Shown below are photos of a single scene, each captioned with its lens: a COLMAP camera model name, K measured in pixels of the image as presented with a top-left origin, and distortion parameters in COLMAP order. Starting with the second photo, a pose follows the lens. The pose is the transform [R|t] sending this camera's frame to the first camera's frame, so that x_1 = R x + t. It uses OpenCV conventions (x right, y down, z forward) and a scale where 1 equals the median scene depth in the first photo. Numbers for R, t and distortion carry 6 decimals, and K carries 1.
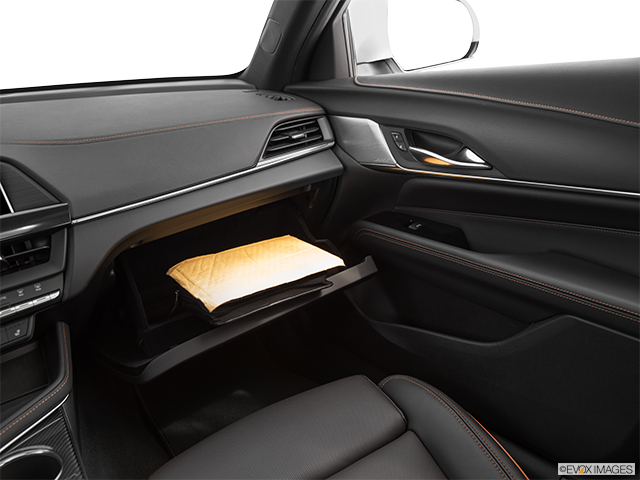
lens RADIAL K [[569.8, 0, 321.9], [0, 569.8, 241.6], [0, 0, 1]] dist [-0.056430, -0.004708]
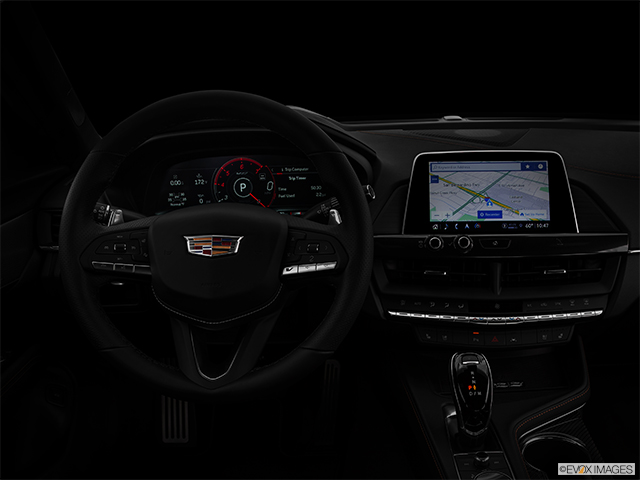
lens RADIAL K [[629.5, 0, 338.8], [0, 629.5, 297.8], [0, 0, 1]] dist [-0.122709, 0.000000]
pose [[0.817881, 0.247572, -0.519402, -0.219944], [-0.219827, 0.968670, 0.115562, 0.031891], [0.531739, 0.019663, 0.846680, -0.253890]]
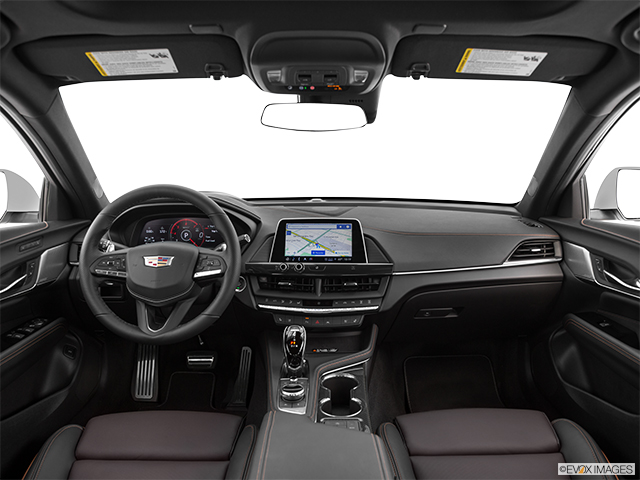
lens RADIAL K [[515.0, 0, 310.2], [0, 515.0, 240.2], [0, 0, 1]] dist [-0.091491, -0.000751]
pose [[0.806605, 0.161868, -0.568496, 0.265115], [-0.244957, 0.966837, -0.072268, 0.043522], [0.537945, 0.197549, 0.819506, -0.528850]]
